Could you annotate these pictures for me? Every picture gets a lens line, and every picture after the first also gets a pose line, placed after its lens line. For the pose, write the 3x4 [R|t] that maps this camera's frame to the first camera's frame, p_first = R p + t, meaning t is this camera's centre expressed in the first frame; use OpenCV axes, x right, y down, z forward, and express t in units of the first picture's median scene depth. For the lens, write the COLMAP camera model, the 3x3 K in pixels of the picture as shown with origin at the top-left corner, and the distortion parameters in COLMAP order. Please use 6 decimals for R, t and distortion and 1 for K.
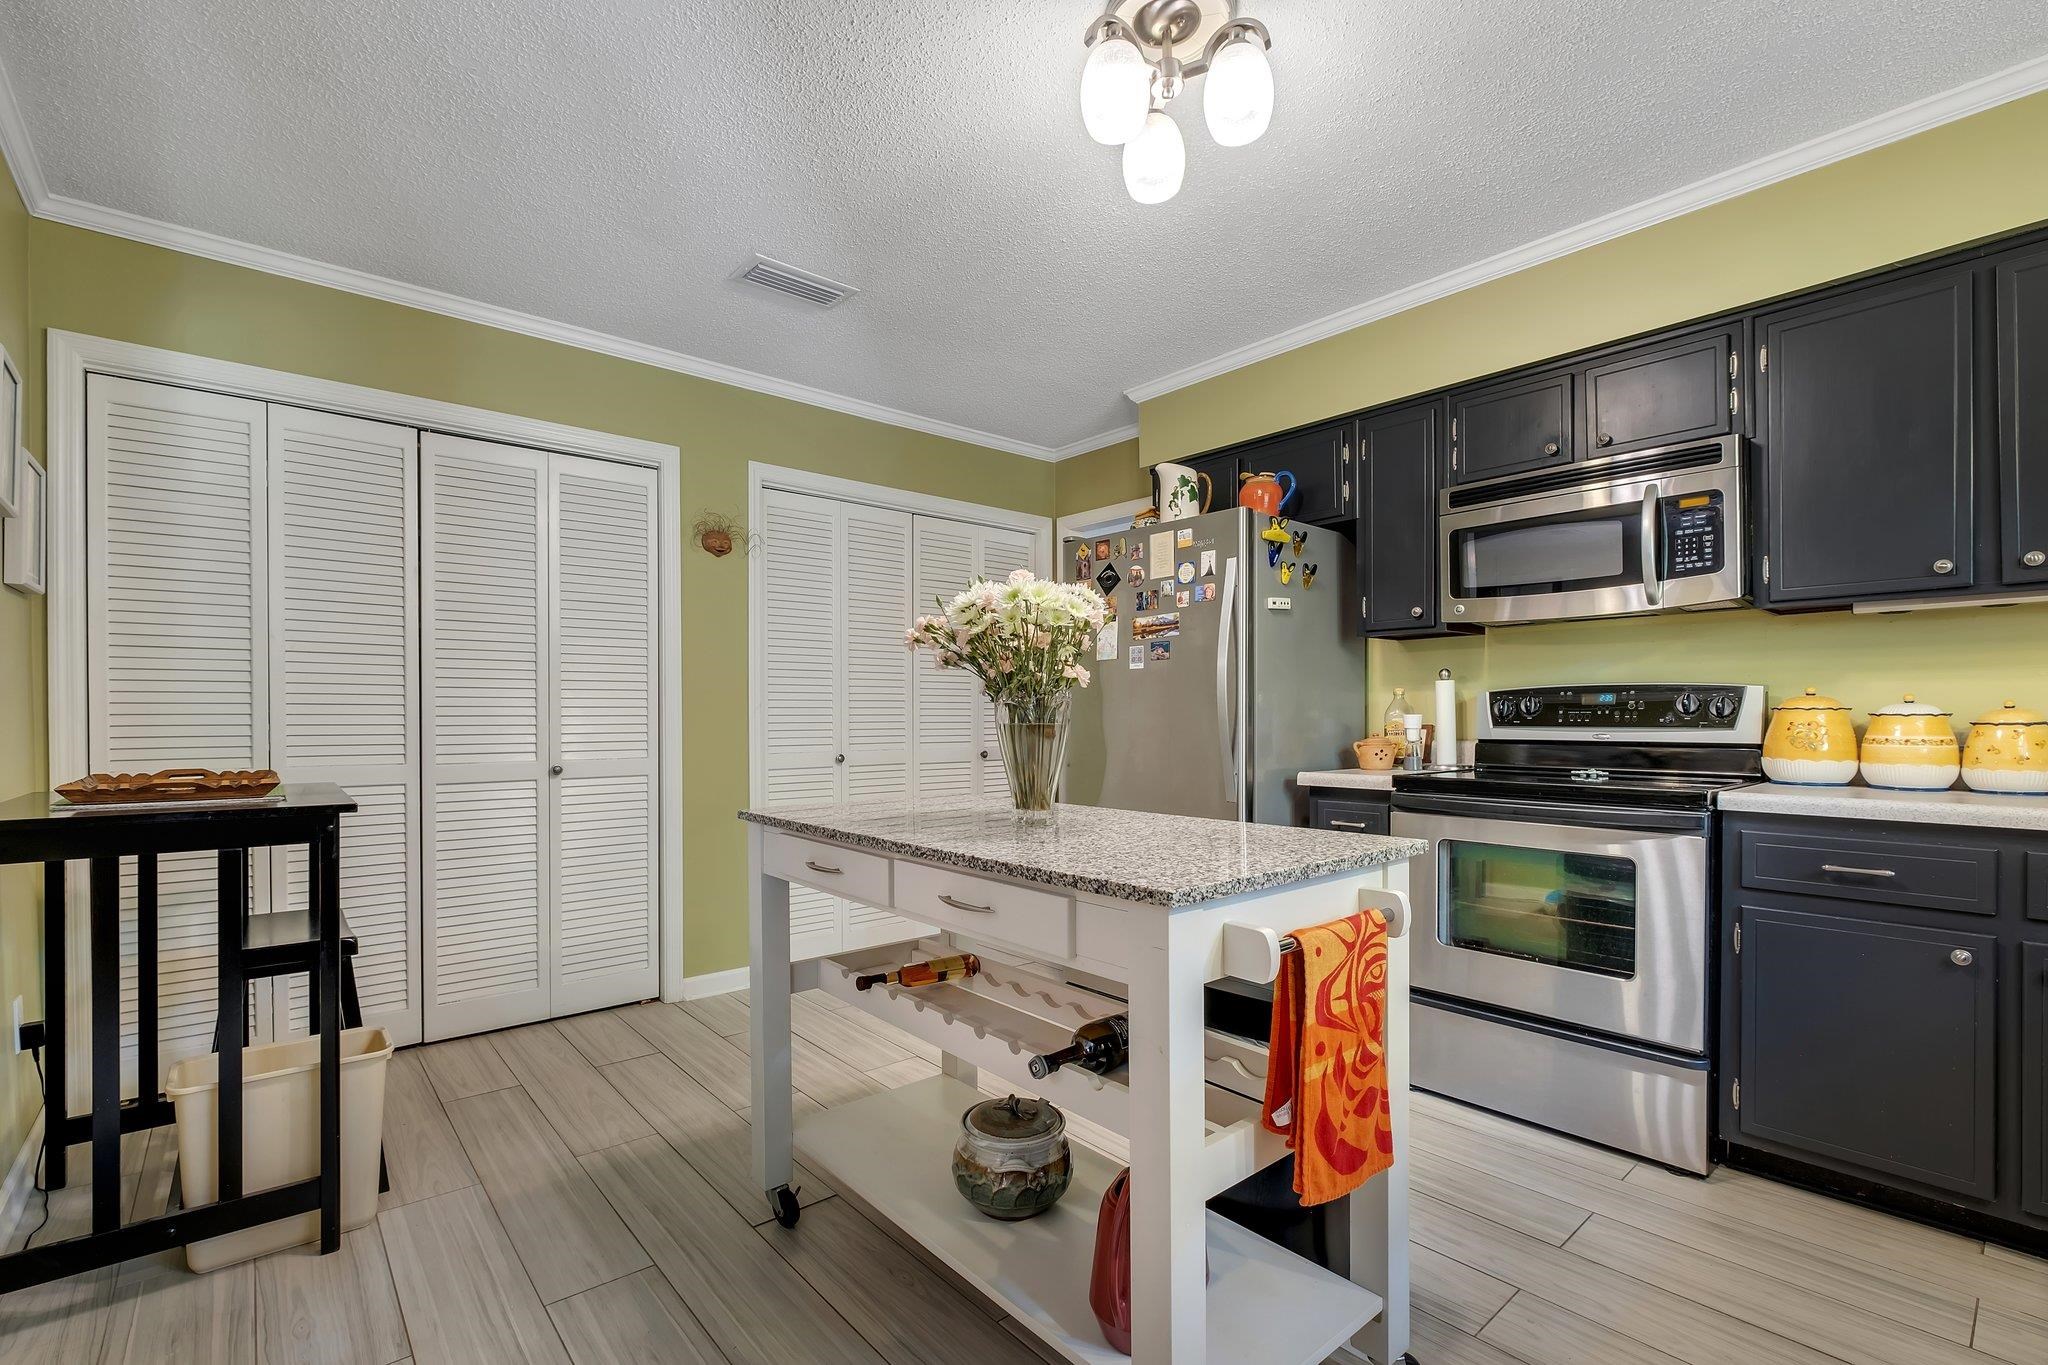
lens RADIAL K [[905.8, 0, 1014.8], [0, 905.8, 717.0], [0, 0, 1]] dist [-0.002841, 0.000877]
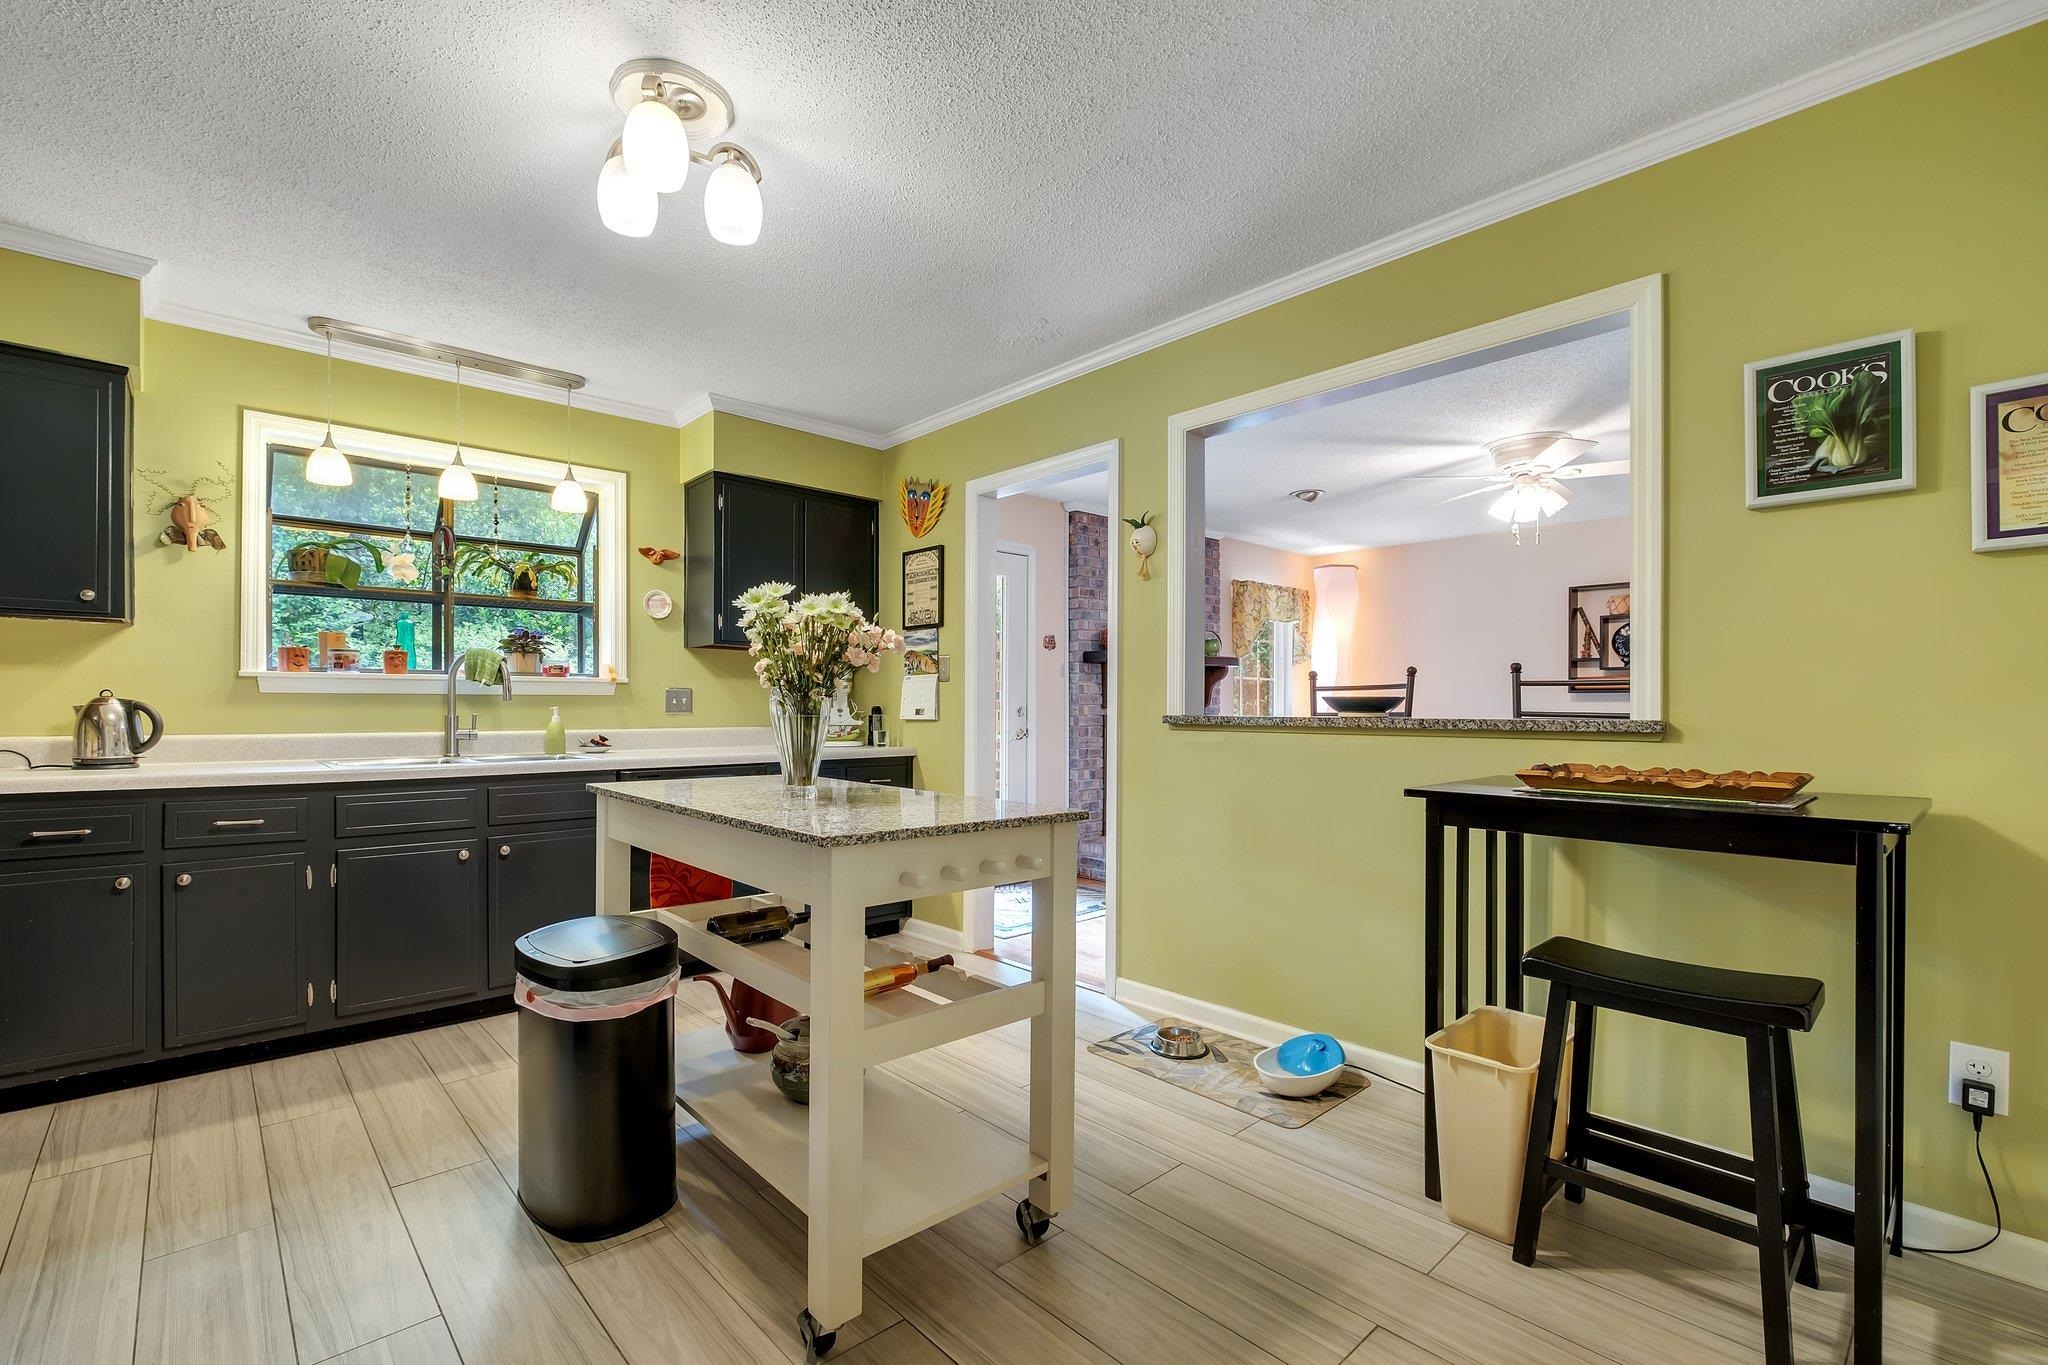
lens RADIAL K [[905.8, 0, 1009.4], [0, 905.8, 708.7], [0, 0, 1]] dist [-0.002841, 0.000877]
pose [[-0.999752, -0.000397, -0.022258, -0.138366], [-0.000423, 0.999999, 0.001143, -0.003182], [0.022258, 0.001152, -0.999752, 1.330943]]
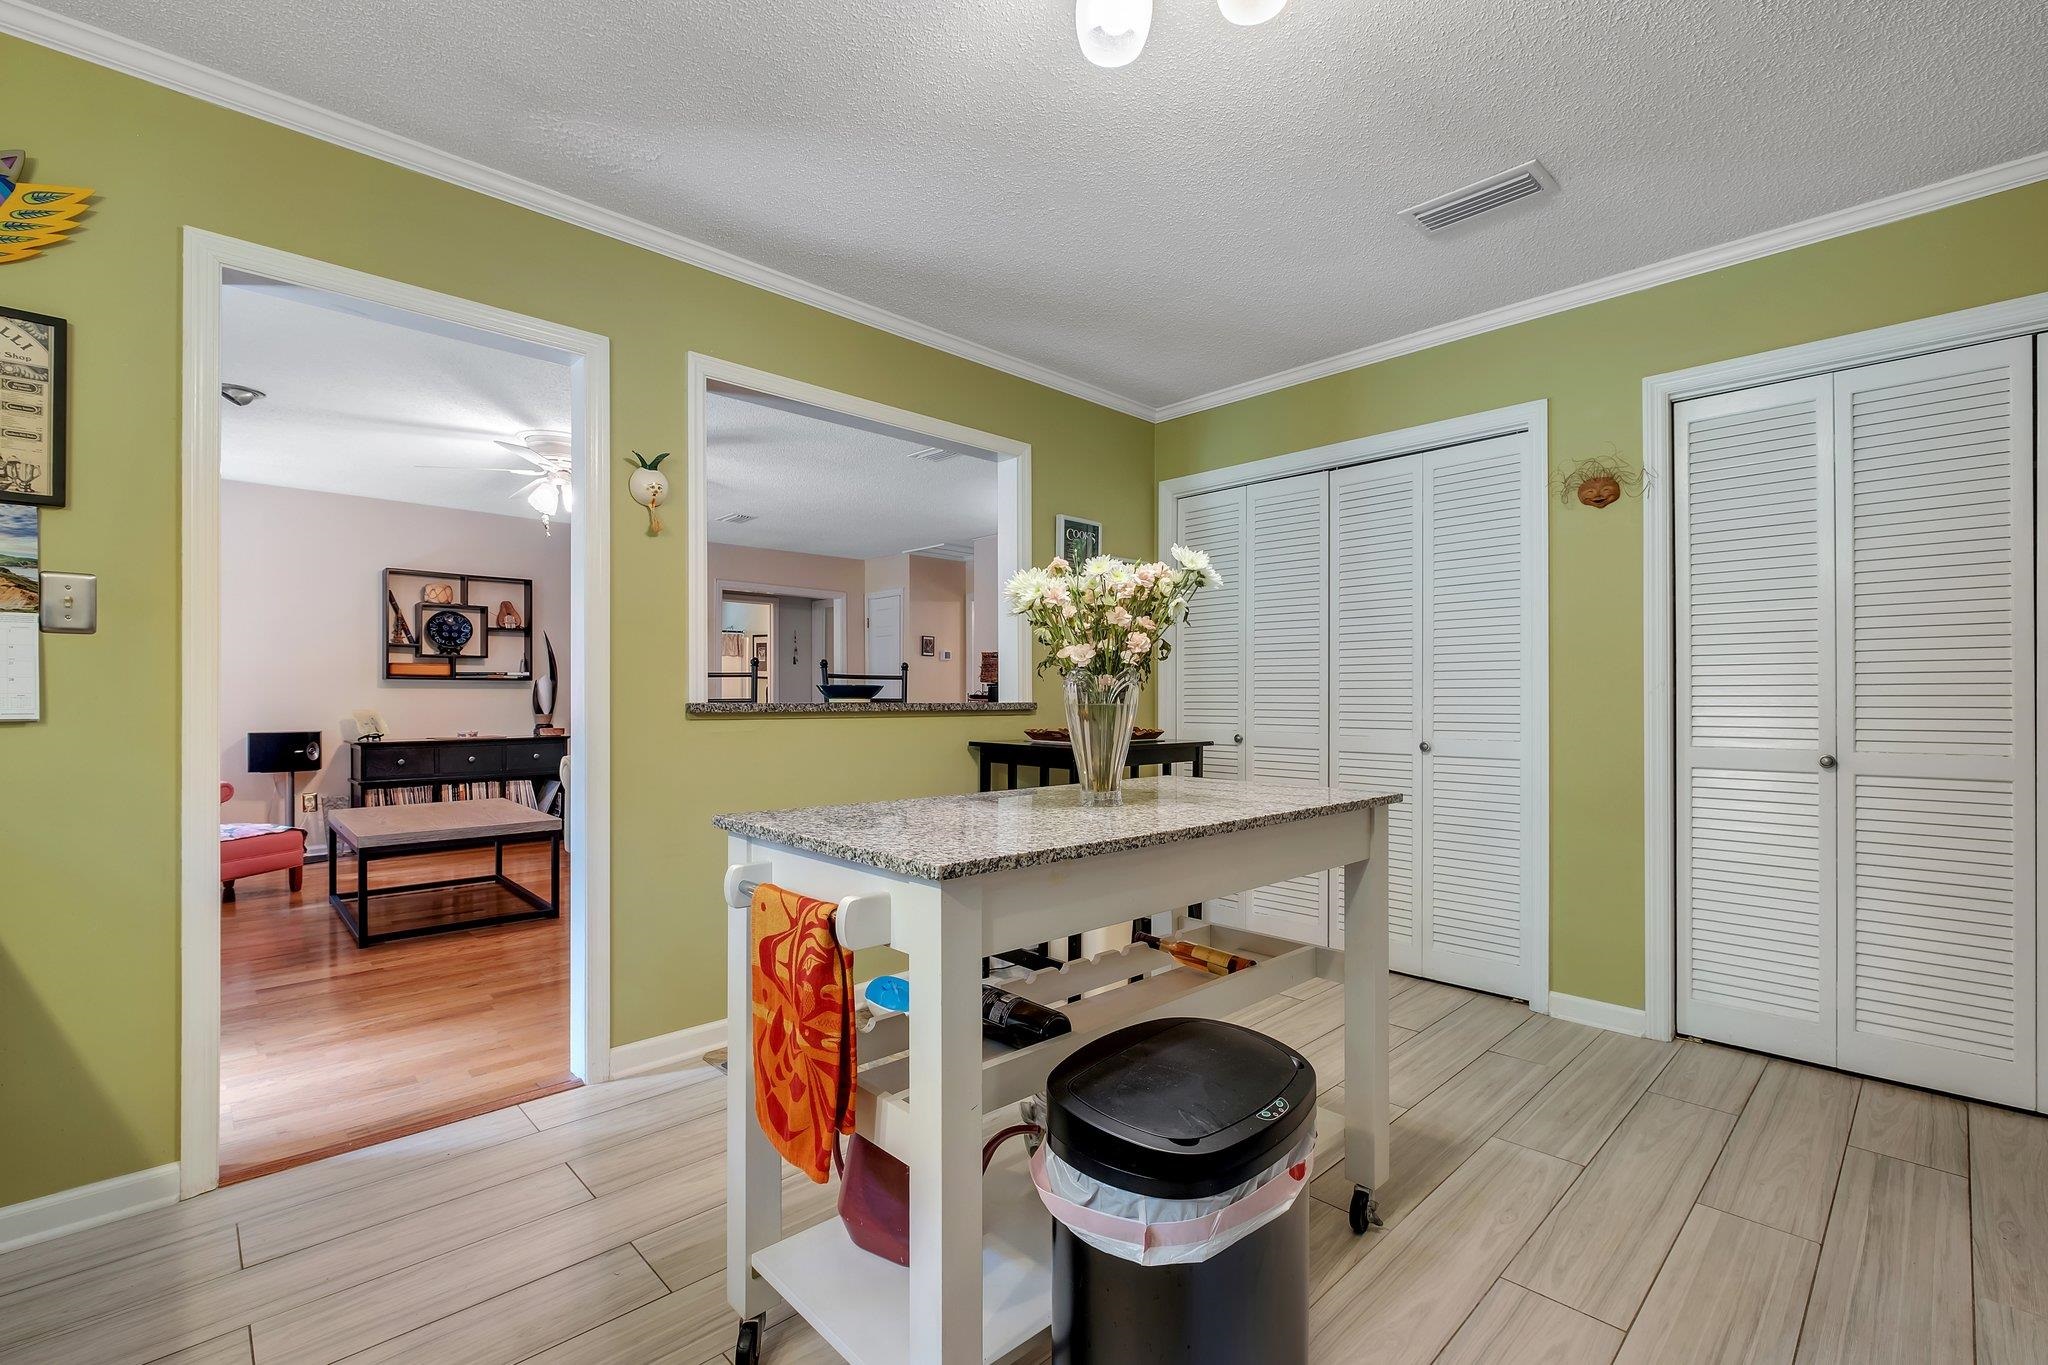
lens RADIAL K [[905.8, 0, 1017.3], [0, 905.8, 694.1], [0, 0, 1]] dist [-0.002841, 0.000877]
pose [[0.043884, -0.003311, -0.999031, 0.604336], [-0.001375, 0.999993, -0.003375, -0.000529], [0.999036, 0.001522, 0.043879, 0.519086]]
